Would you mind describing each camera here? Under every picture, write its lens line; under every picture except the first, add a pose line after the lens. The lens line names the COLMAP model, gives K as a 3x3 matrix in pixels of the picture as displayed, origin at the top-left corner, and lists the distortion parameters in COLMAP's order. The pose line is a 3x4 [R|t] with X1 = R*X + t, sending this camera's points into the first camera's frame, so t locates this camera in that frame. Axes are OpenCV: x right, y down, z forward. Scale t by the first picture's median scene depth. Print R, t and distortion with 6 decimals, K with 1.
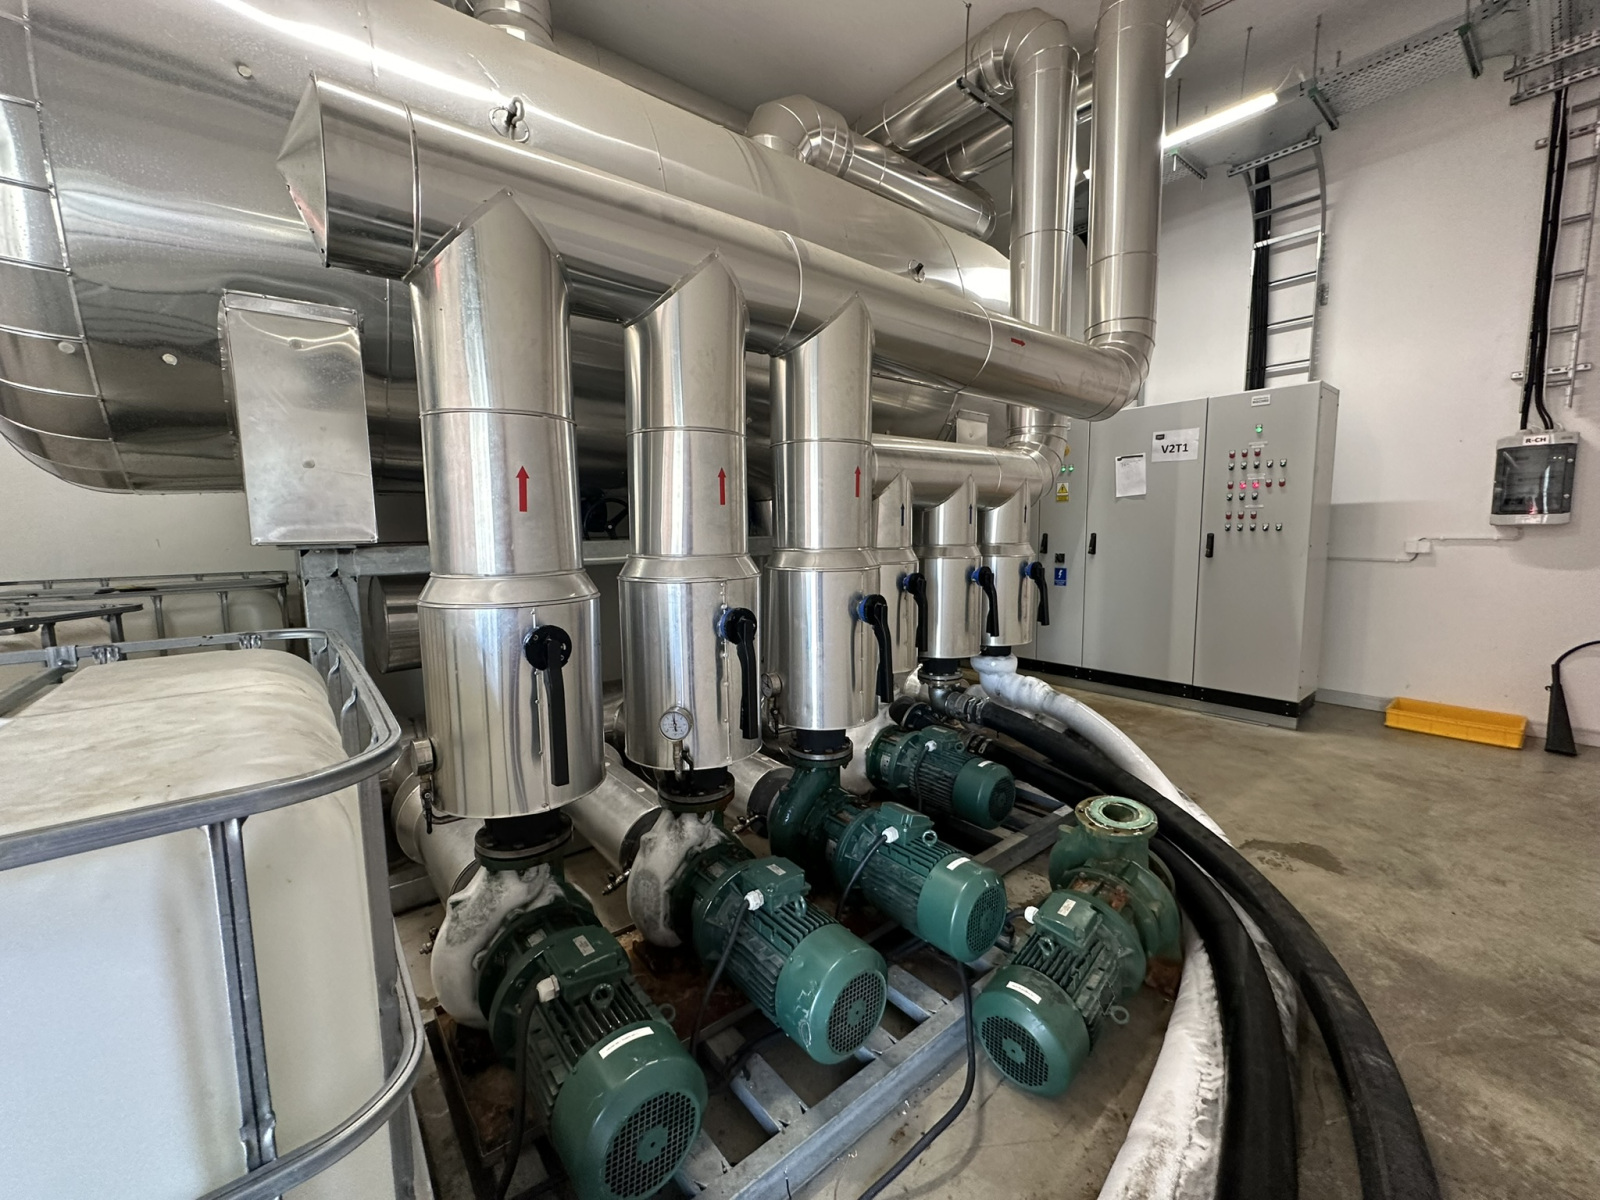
lens RADIAL K [[638.1, 0, 800.0], [0, 638.1, 600.0], [0, 0, 1]] dist [0.001780, -0.000438]
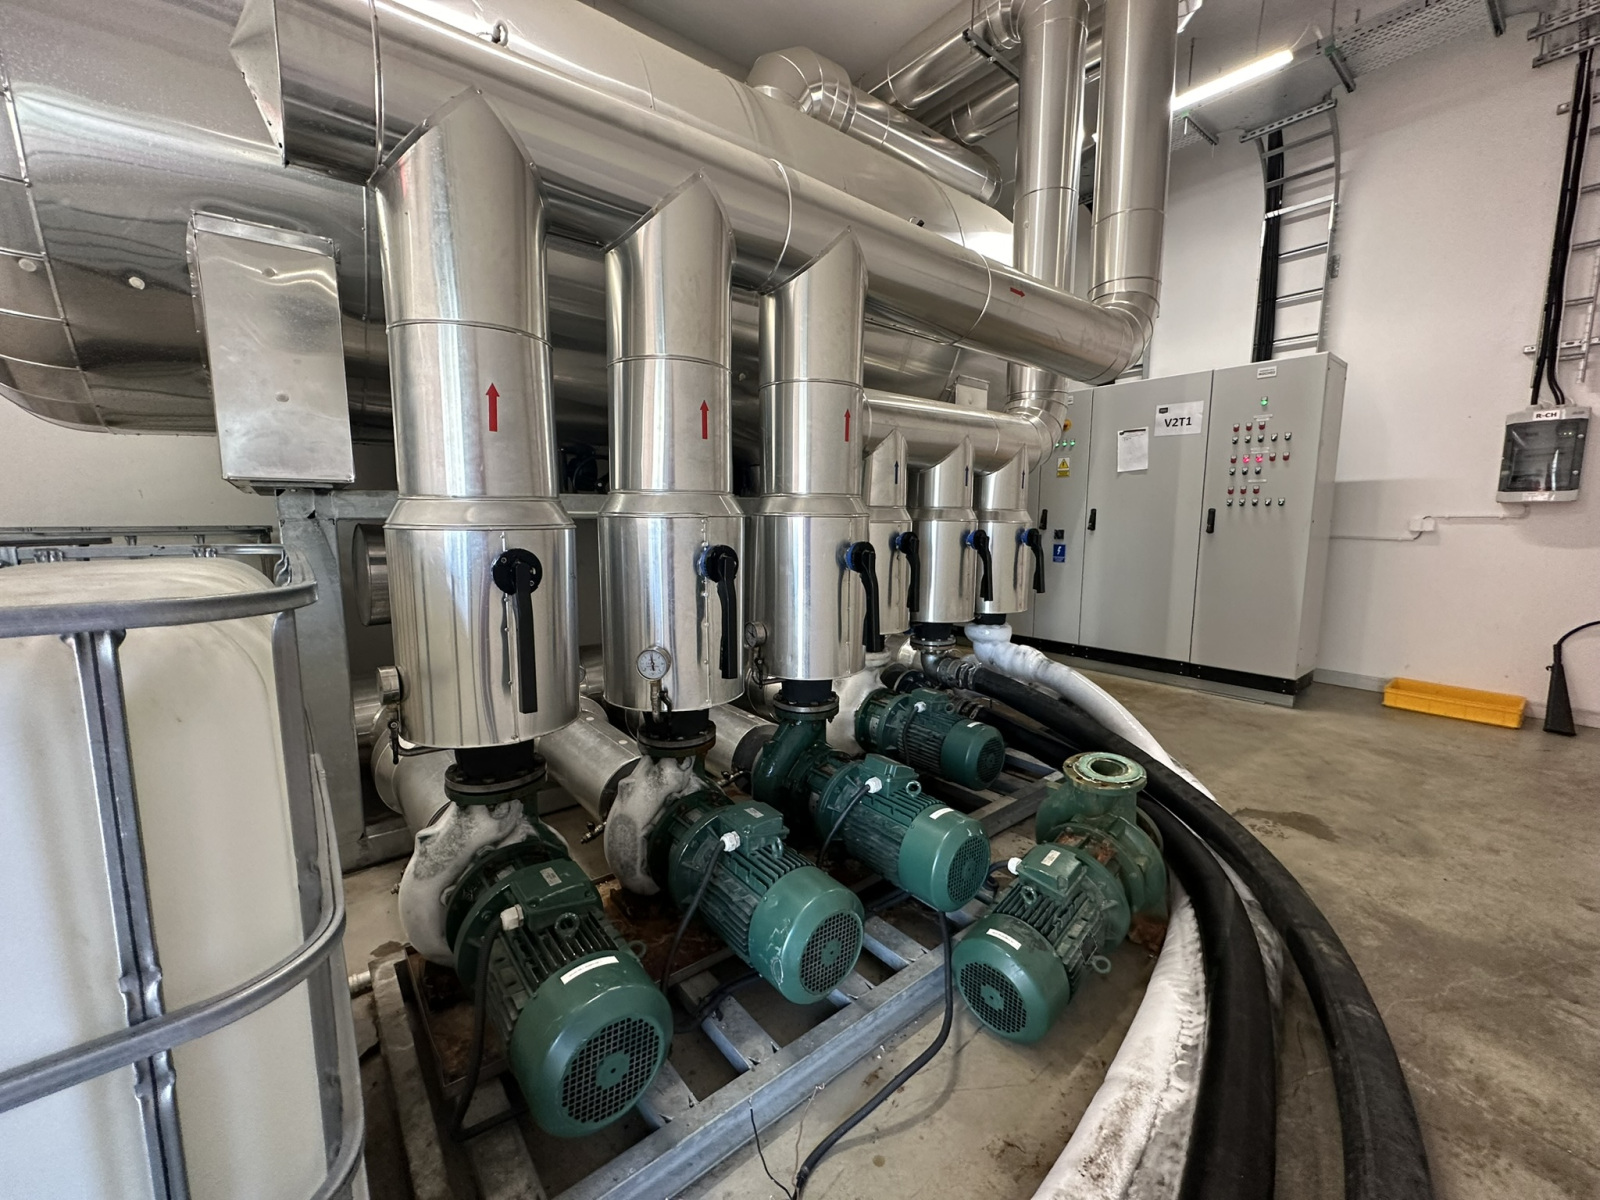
lens RADIAL K [[638.1, 0, 800.0], [0, 638.1, 600.0], [0, 0, 1]] dist [0.001780, -0.000438]
pose [[0.999872, 0.015903, -0.001535, 0.028237], [-0.015871, 0.999690, 0.019159, 0.073217], [0.001840, -0.019132, 0.999815, 0.027024]]
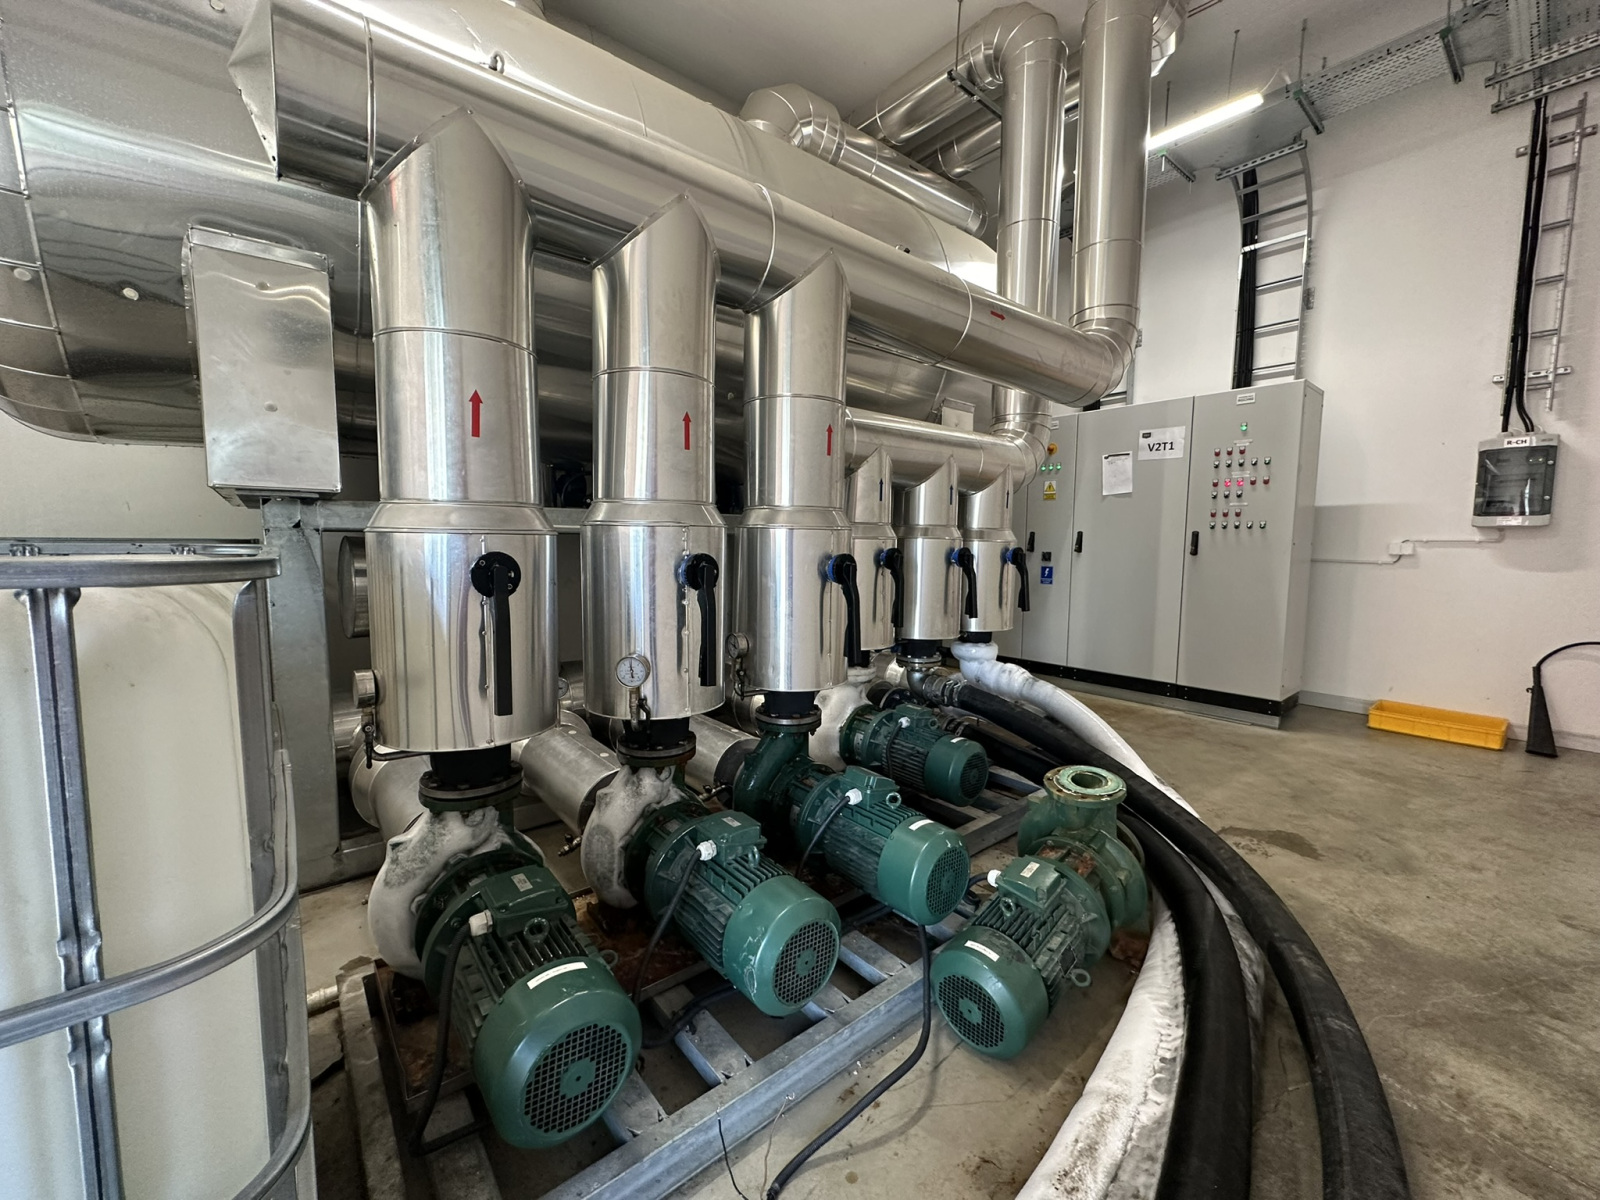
lens RADIAL K [[638.1, 0, 800.0], [0, 638.1, 600.0], [0, 0, 1]] dist [0.001780, -0.000438]
pose [[0.999724, 0.022344, 0.007269, 0.050168], [-0.022194, 0.999551, -0.020111, 0.097249], [-0.007715, 0.019944, 0.999771, 0.019019]]
